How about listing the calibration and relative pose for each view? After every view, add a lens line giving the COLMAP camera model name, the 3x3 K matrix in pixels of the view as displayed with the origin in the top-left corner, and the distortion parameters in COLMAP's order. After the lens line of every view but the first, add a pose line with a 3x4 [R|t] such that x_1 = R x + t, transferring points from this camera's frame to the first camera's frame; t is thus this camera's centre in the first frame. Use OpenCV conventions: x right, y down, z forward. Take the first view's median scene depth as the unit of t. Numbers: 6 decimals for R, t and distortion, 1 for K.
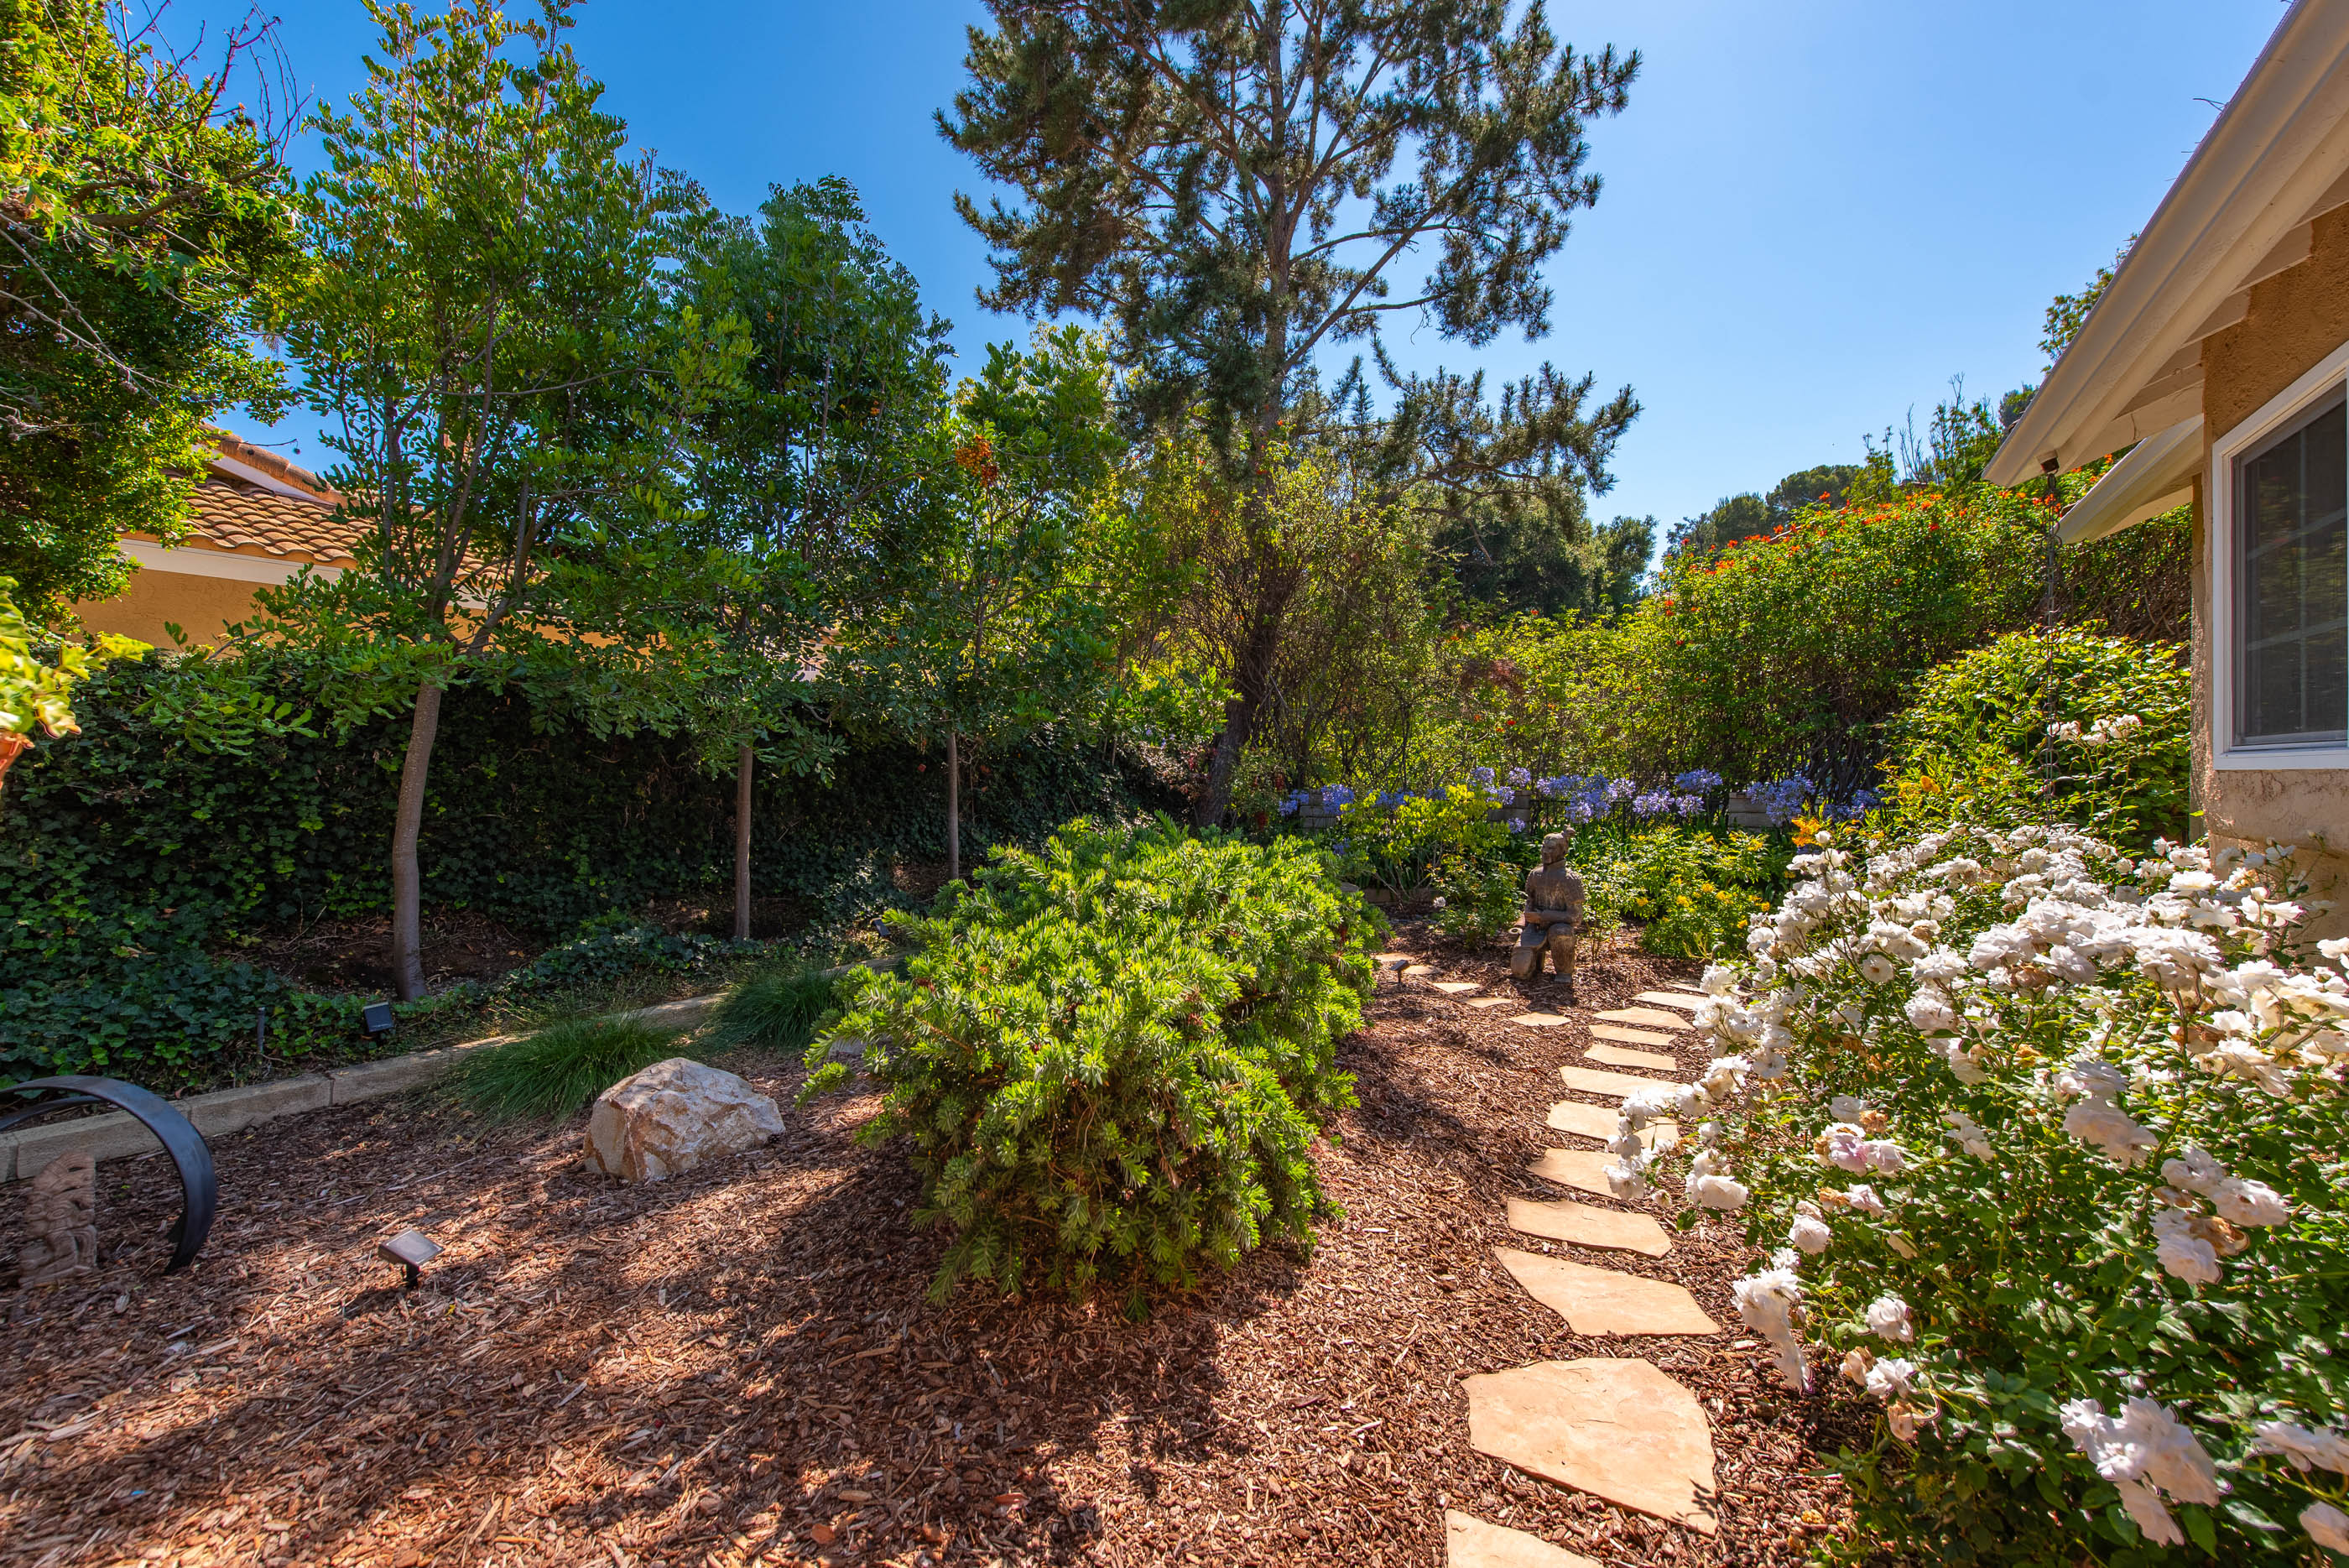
lens RADIAL K [[948.8, 0, 1165.4], [0, 948.8, 786.8], [0, 0, 1]] dist [0.018967, -0.001195]
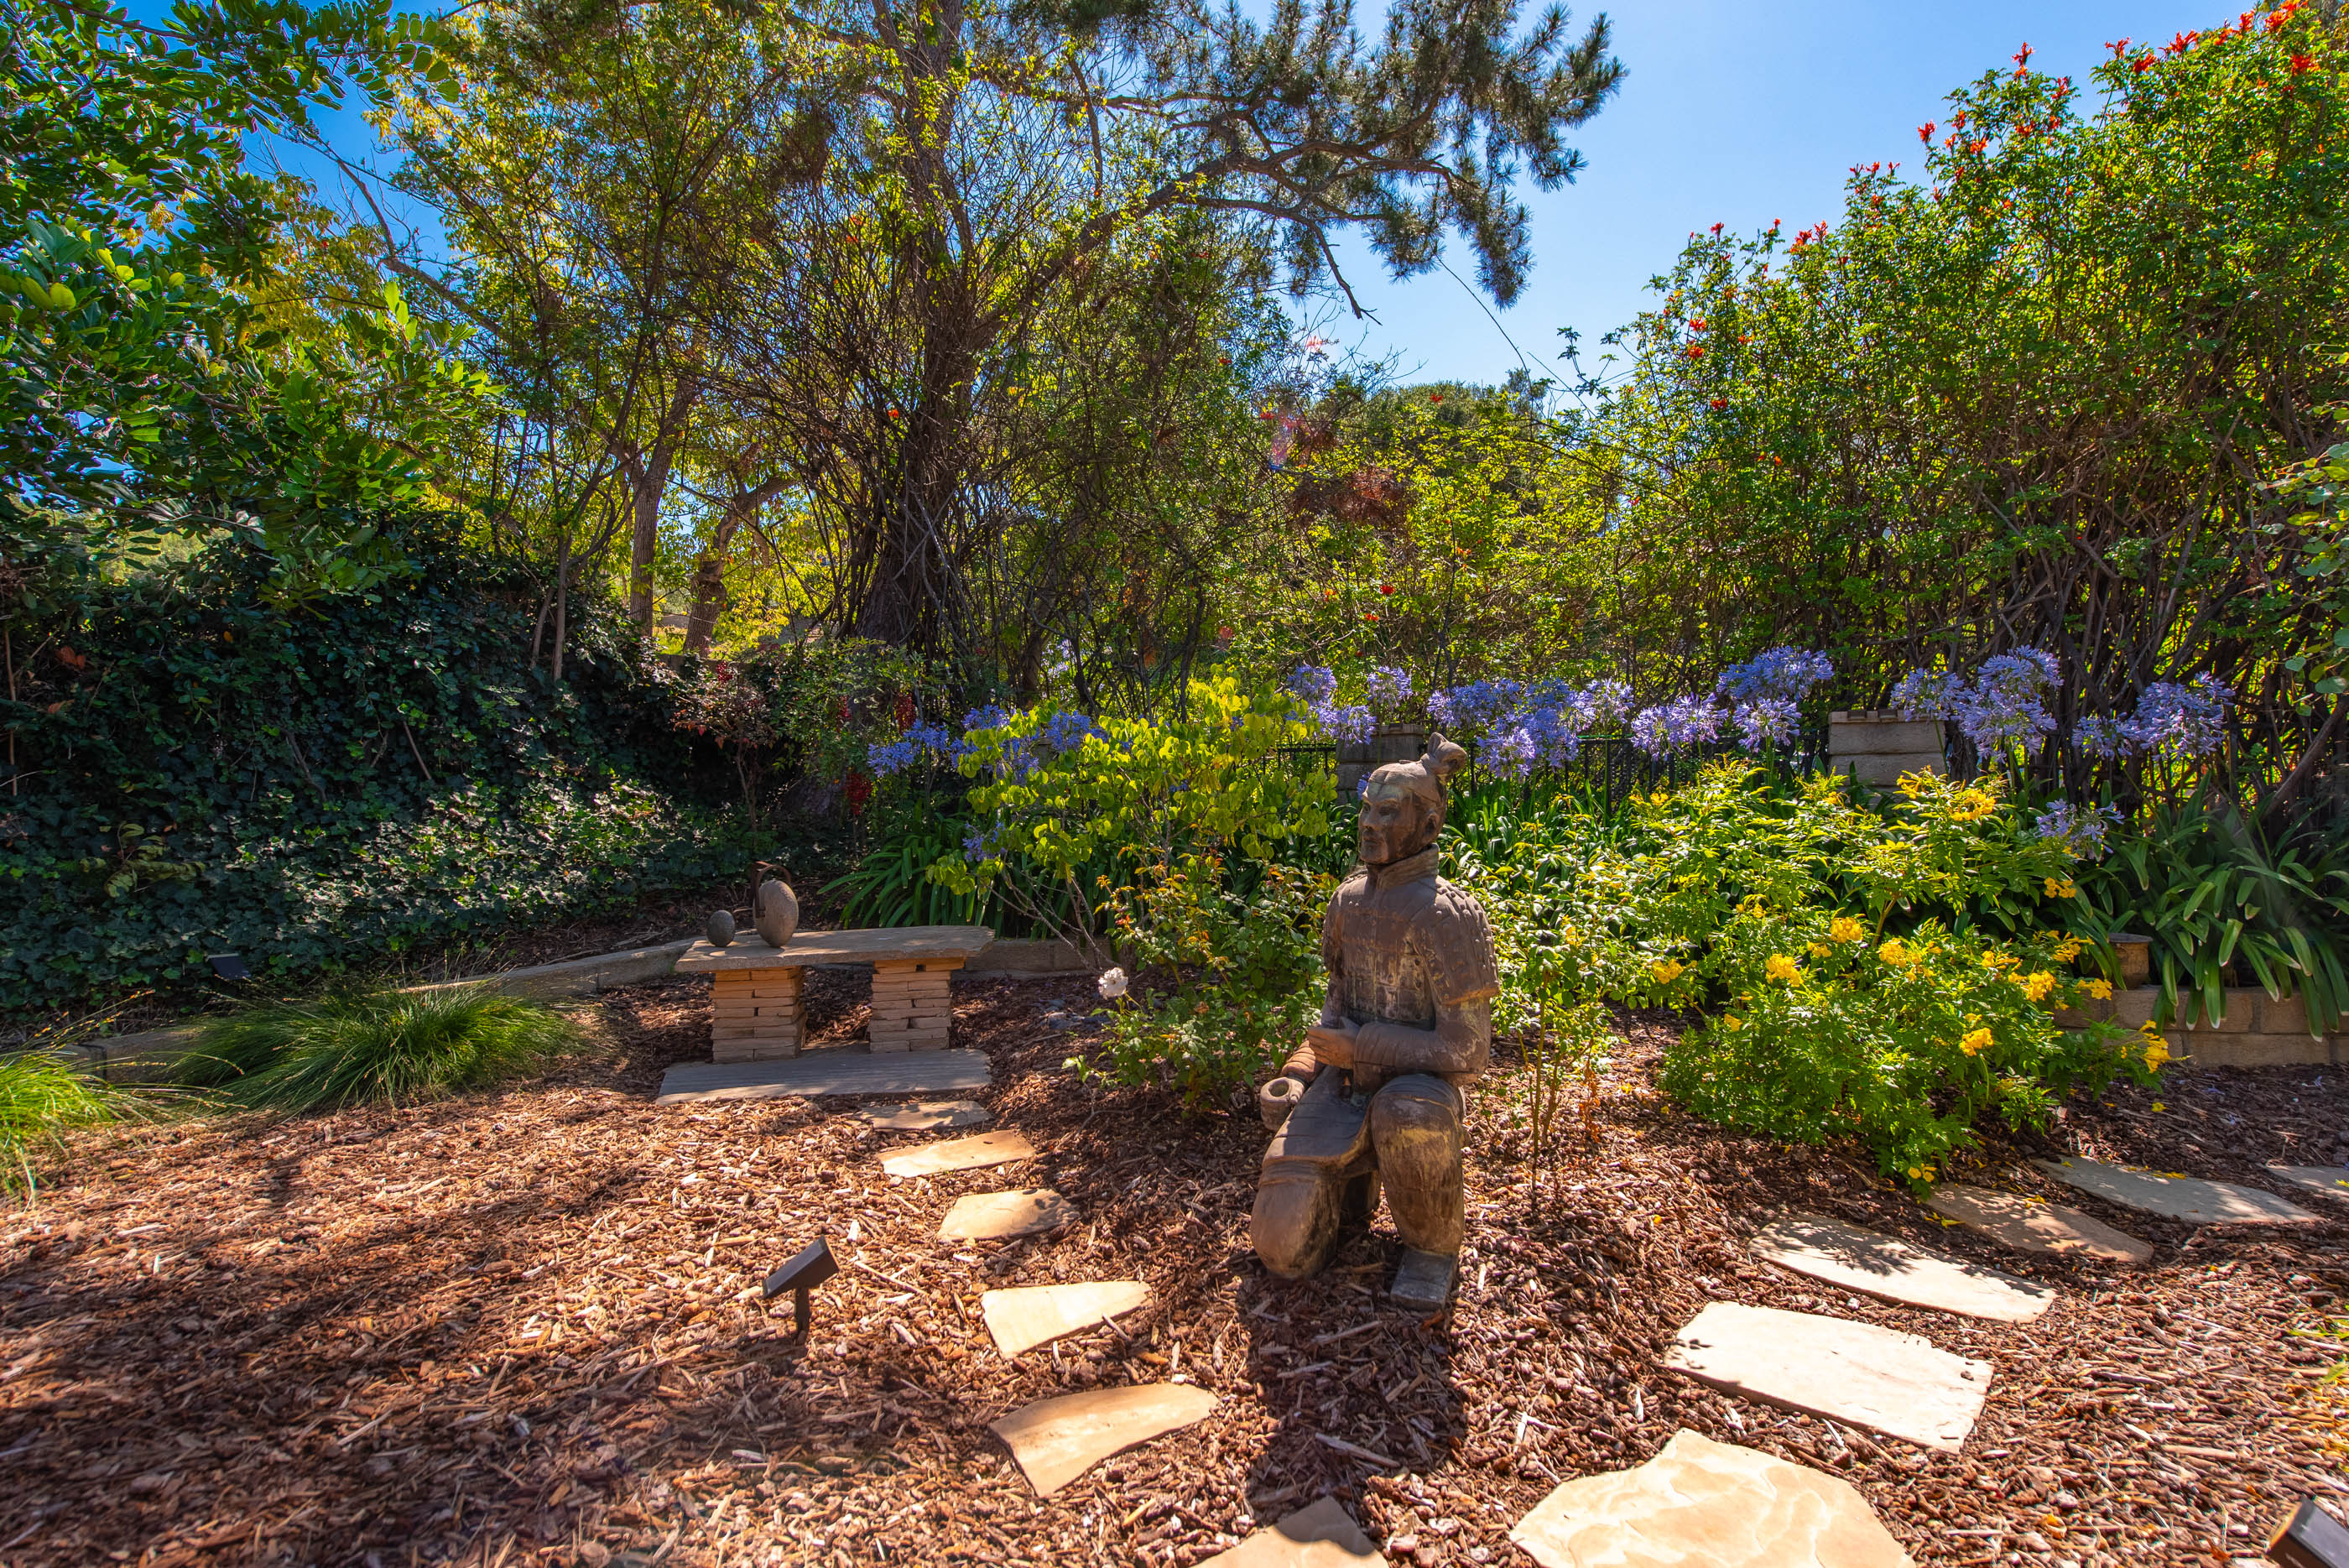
lens RADIAL K [[1127.5, 0, 1172.4], [0, 1127.5, 783.0], [0, 0, 1]] dist [0.001188, 0.000158]
pose [[0.995976, -0.005468, 0.089453, 0.239755], [0.006508, 0.999915, -0.011338, 0.046166], [-0.089384, 0.011874, 0.995926, 0.514224]]
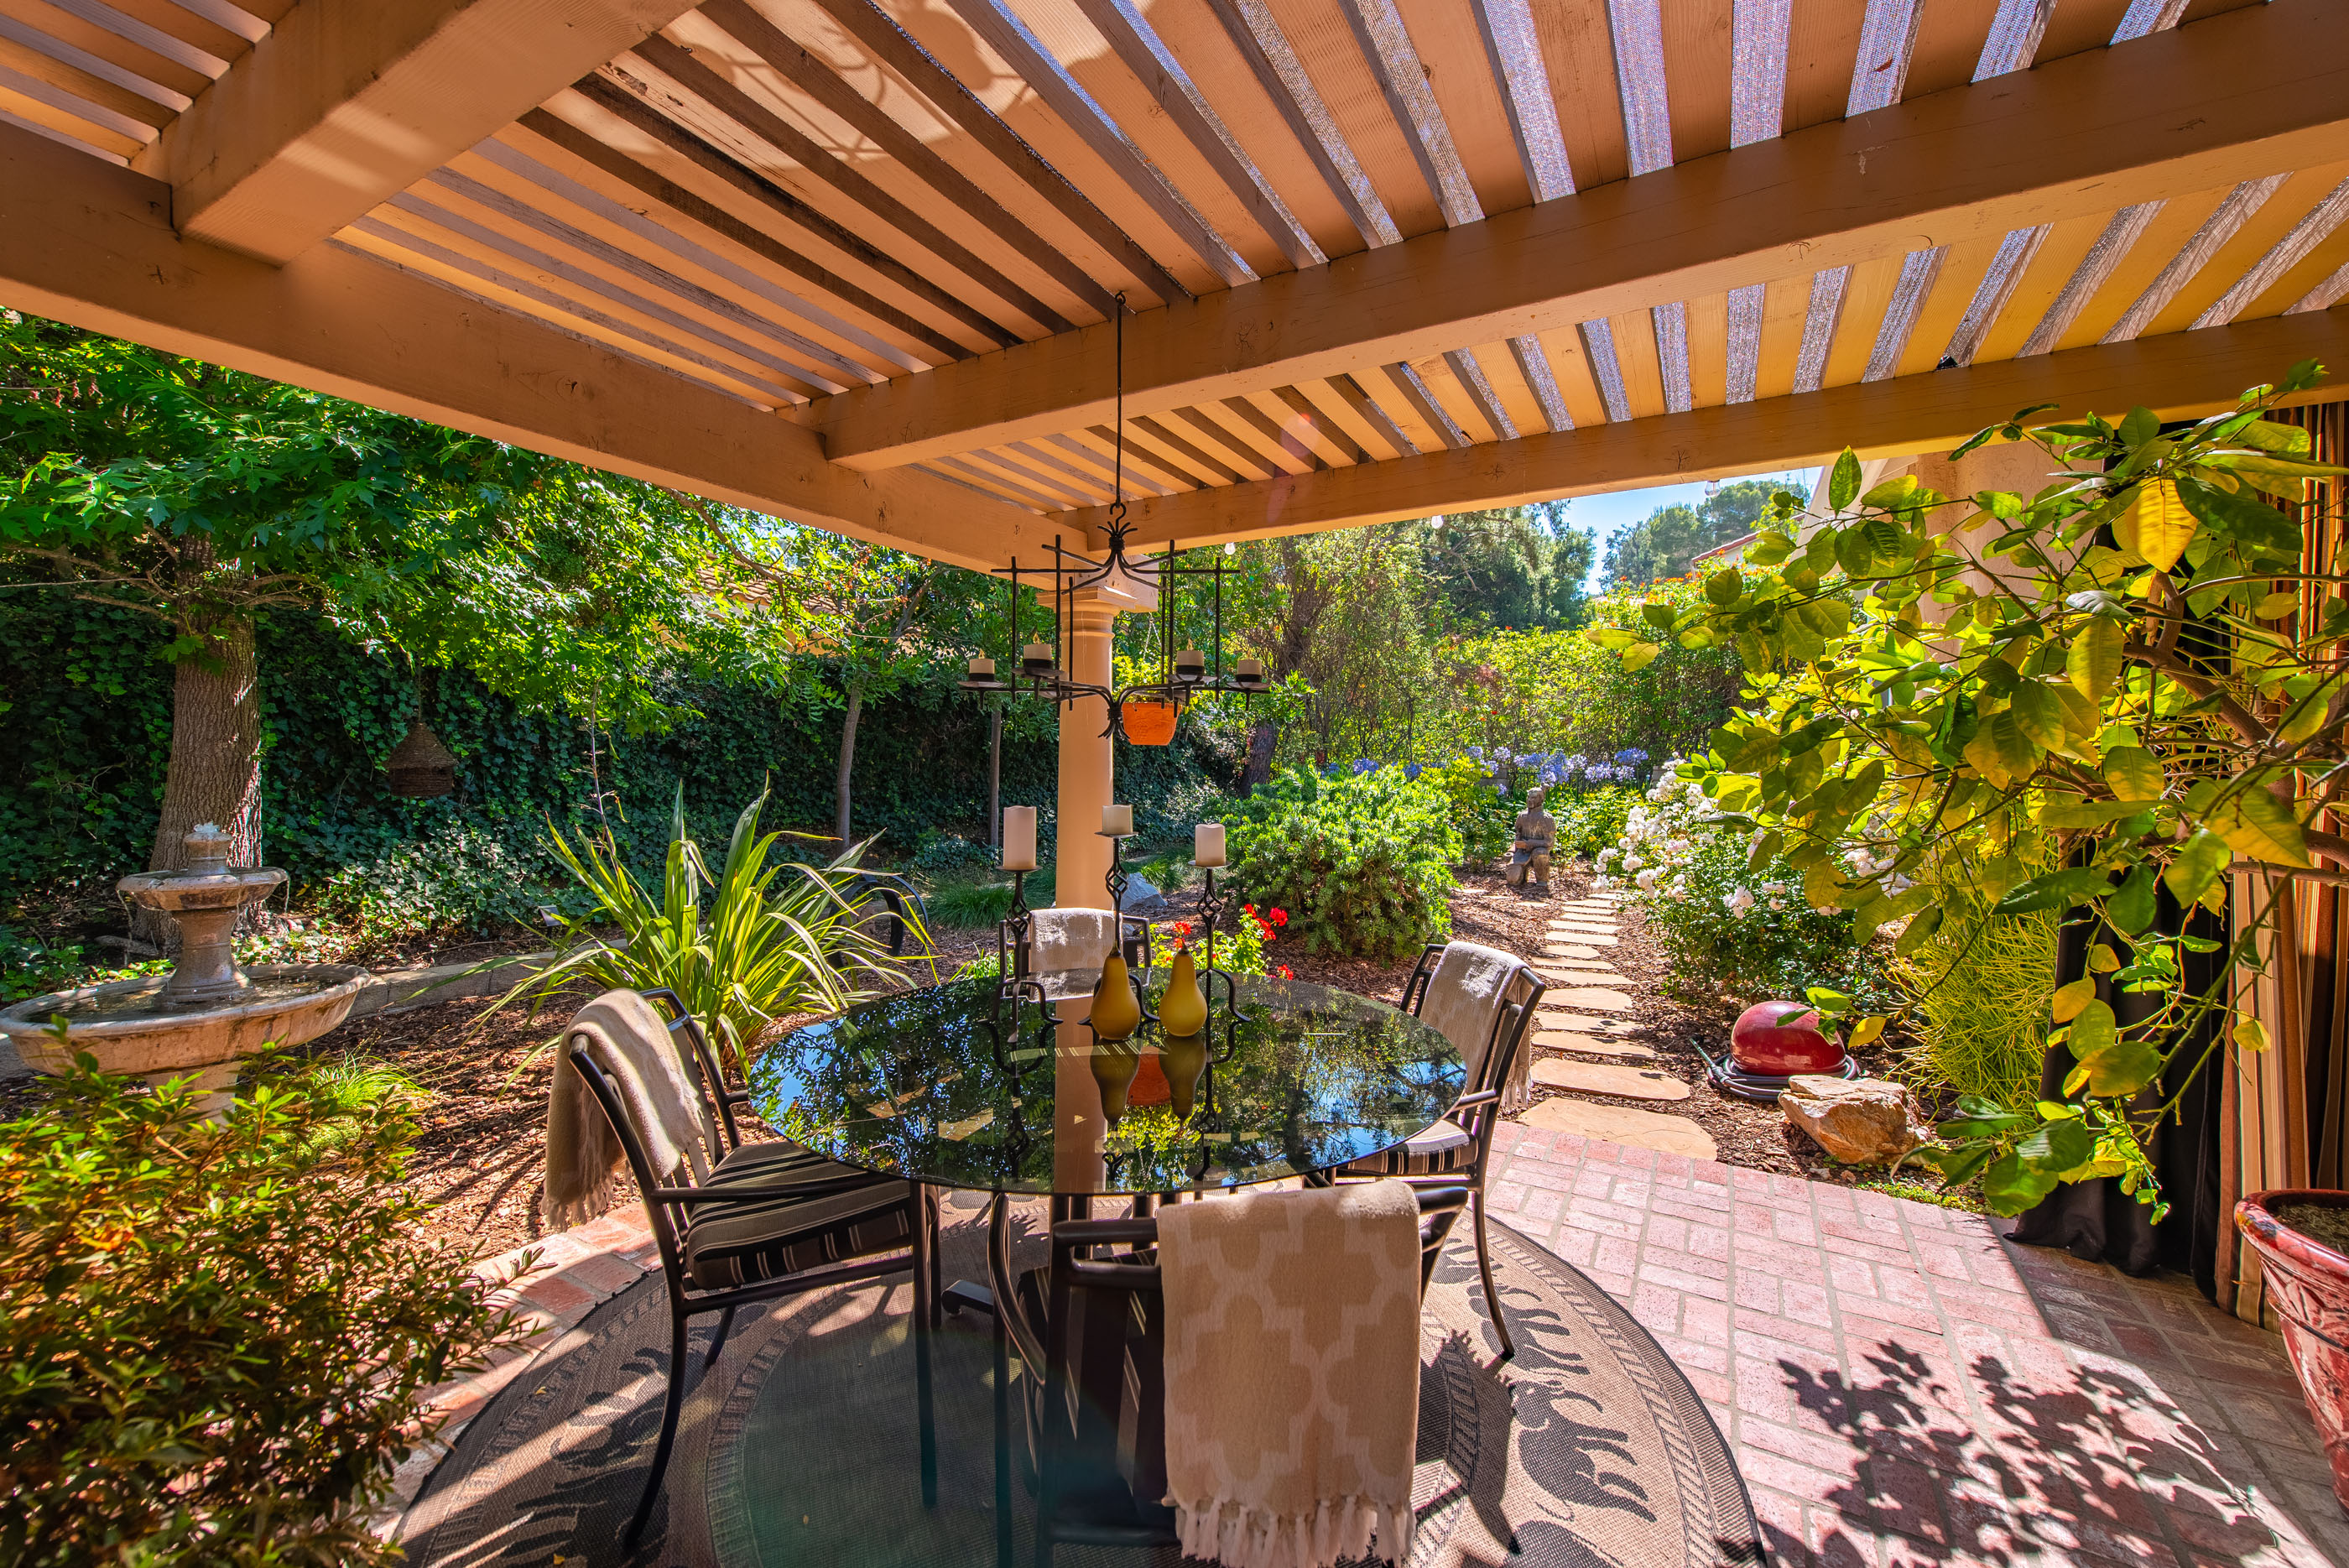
lens RADIAL K [[948.8, 0, 1178.3], [0, 948.8, 779.5], [0, 0, 1]] dist [0.018967, -0.001195]
pose [[0.997906, 0.008062, 0.064169, -0.183078], [-0.008114, 0.999967, 0.000553, 0.031829], [-0.064163, -0.001072, 0.997939, -0.332299]]
